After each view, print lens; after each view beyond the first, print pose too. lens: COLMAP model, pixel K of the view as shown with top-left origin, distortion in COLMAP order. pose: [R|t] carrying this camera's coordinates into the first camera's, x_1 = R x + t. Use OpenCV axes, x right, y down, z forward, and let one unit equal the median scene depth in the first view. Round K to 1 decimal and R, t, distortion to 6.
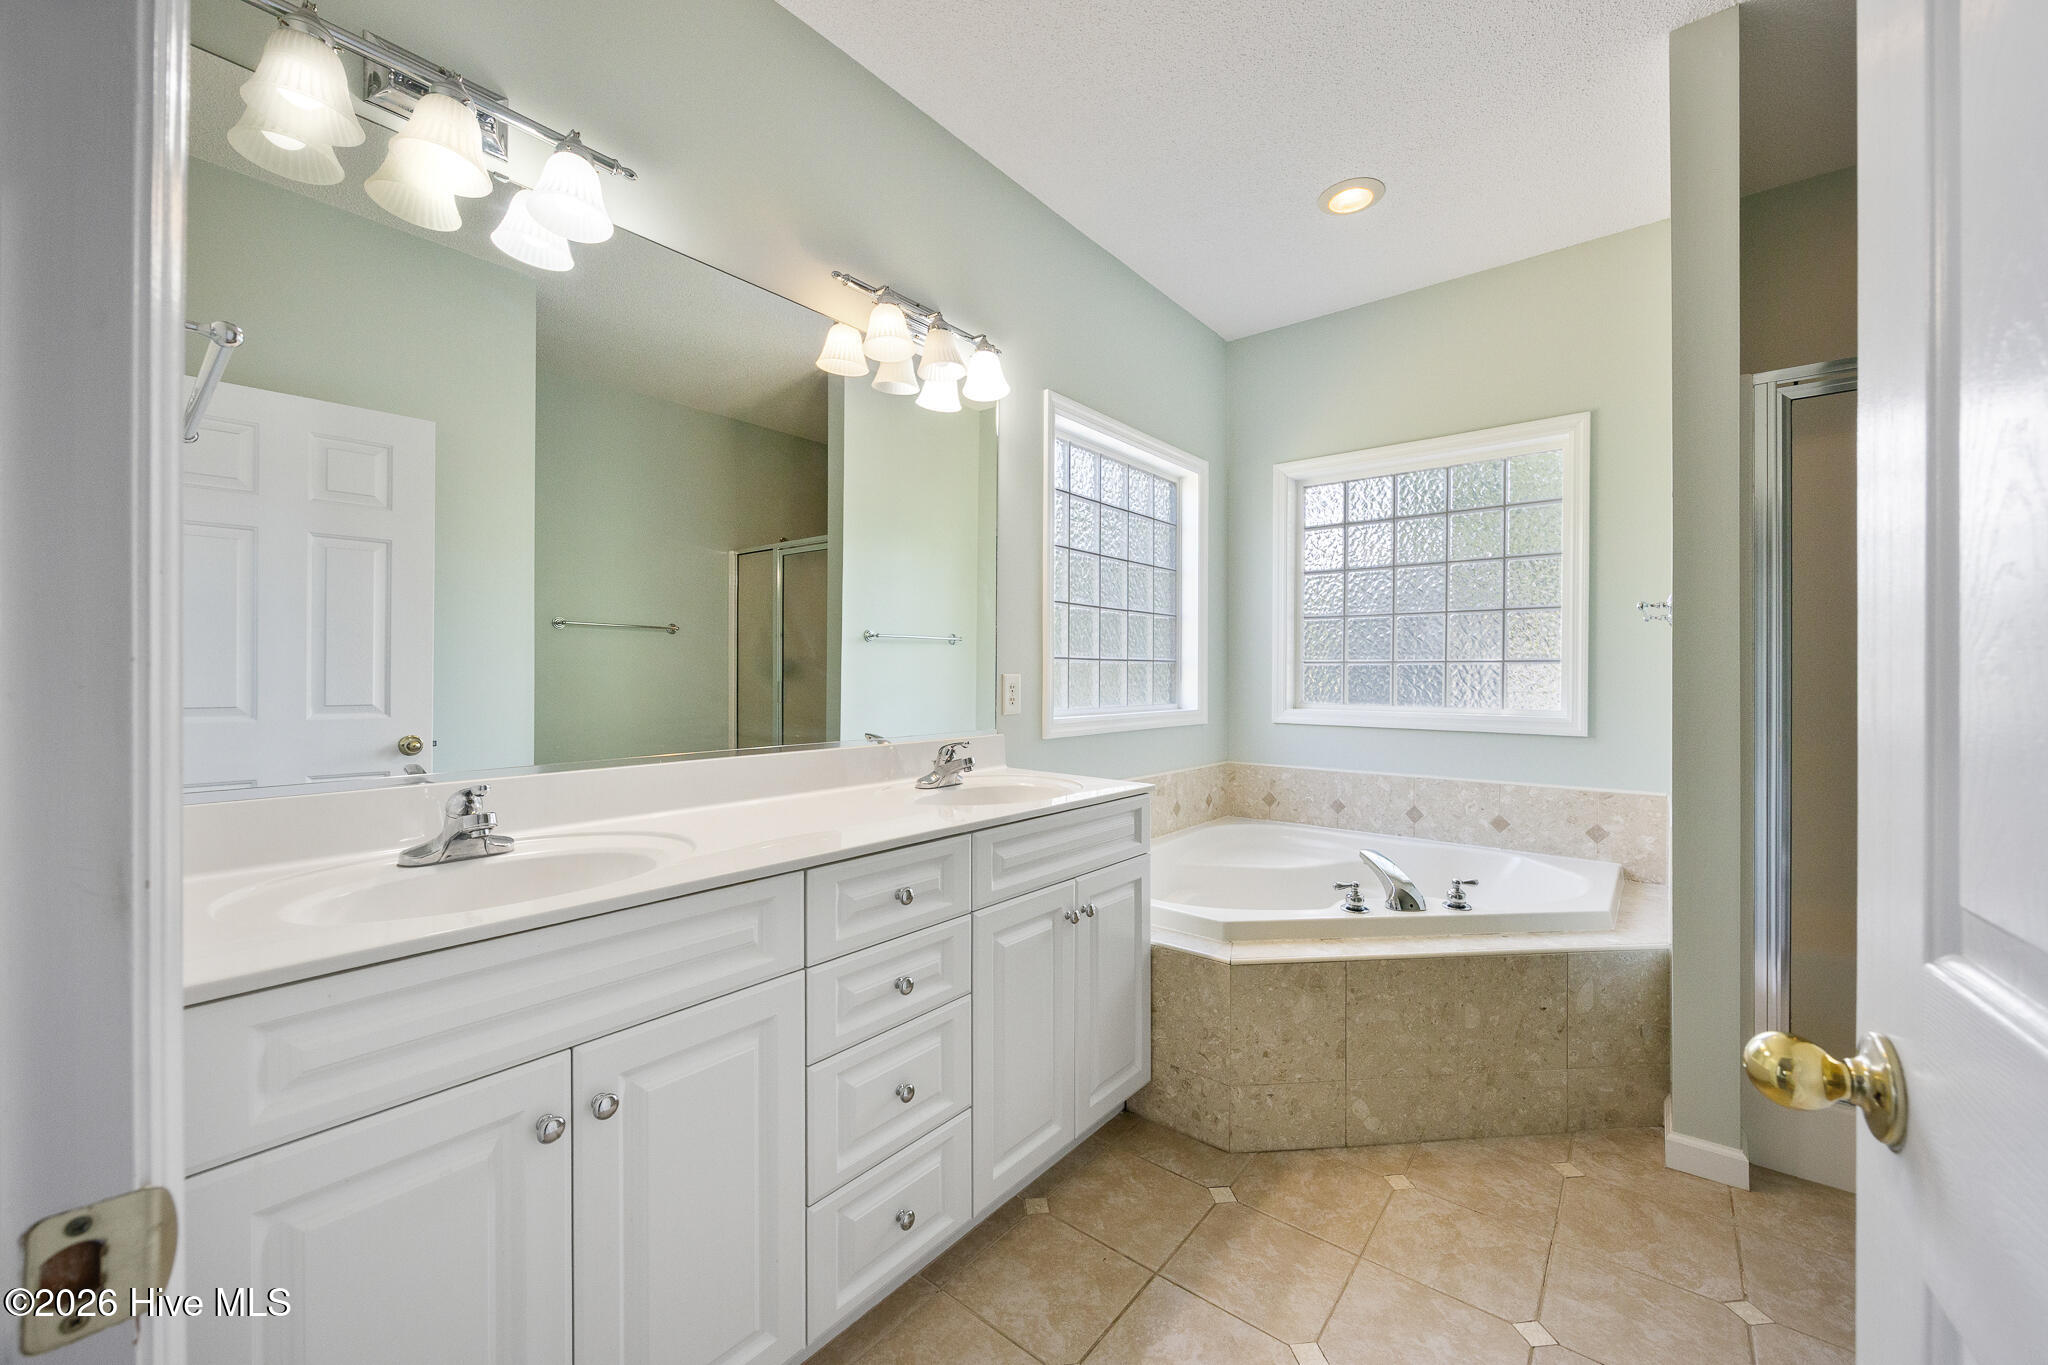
lens RADIAL K [[789.3, 0, 1020.6], [0, 789.3, 672.4], [0, 0, 1]] dist [-0.000577, 0.000183]
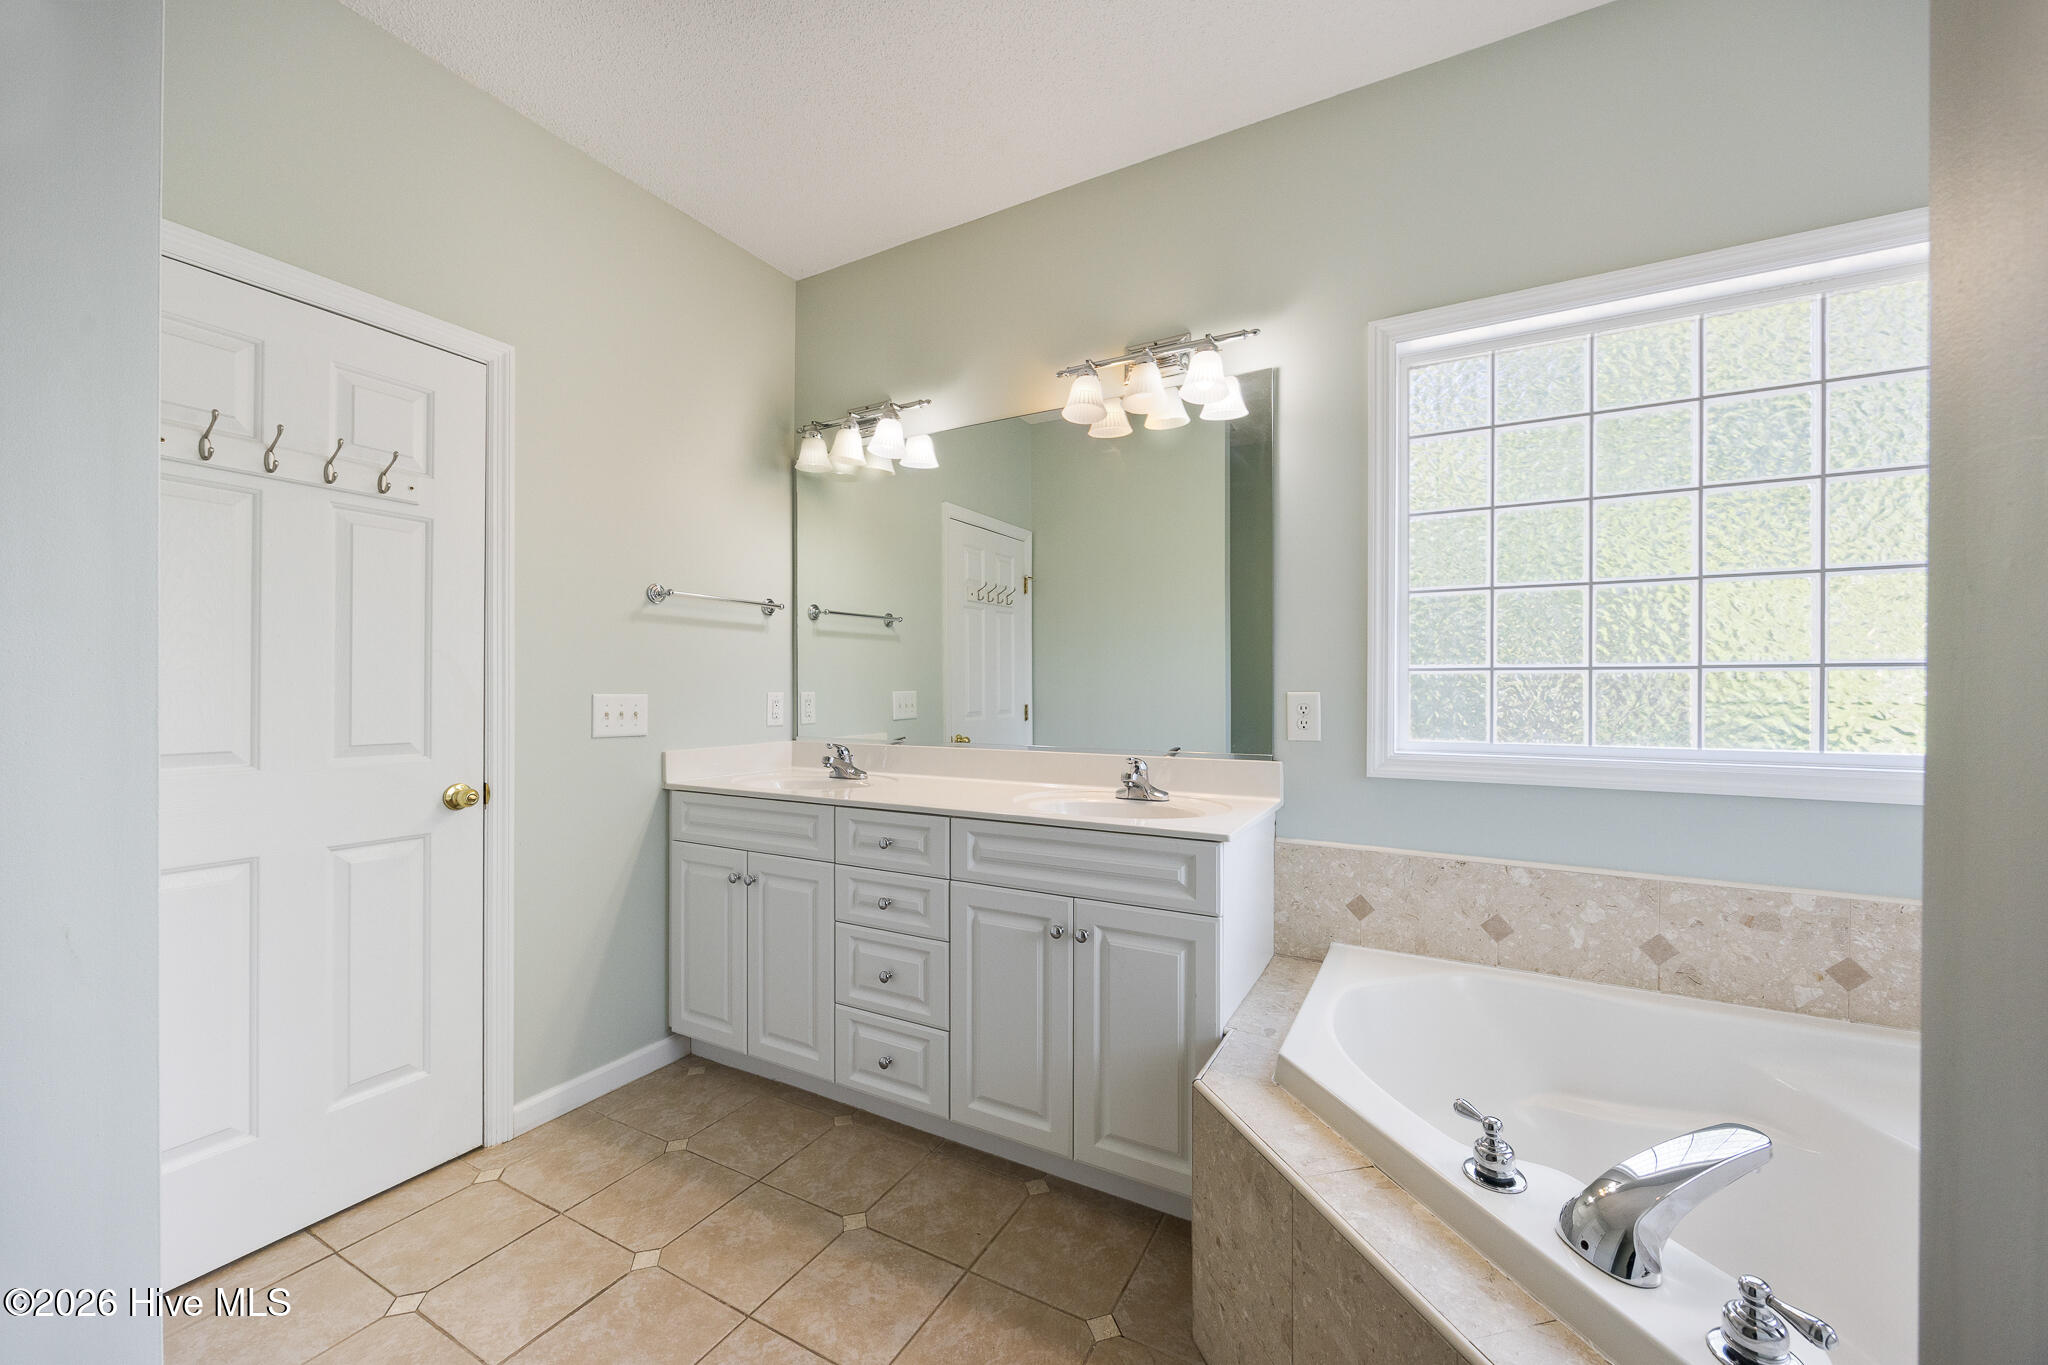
lens RADIAL K [[789.3, 0, 1030.2], [0, 789.3, 678.9], [0, 0, 1]] dist [-0.000577, 0.000183]
pose [[0.177958, -0.012714, -0.983956, 1.056919], [0.004821, 0.999916, -0.012048, -0.004797], [0.984026, -0.002600, 0.178005, 0.777693]]
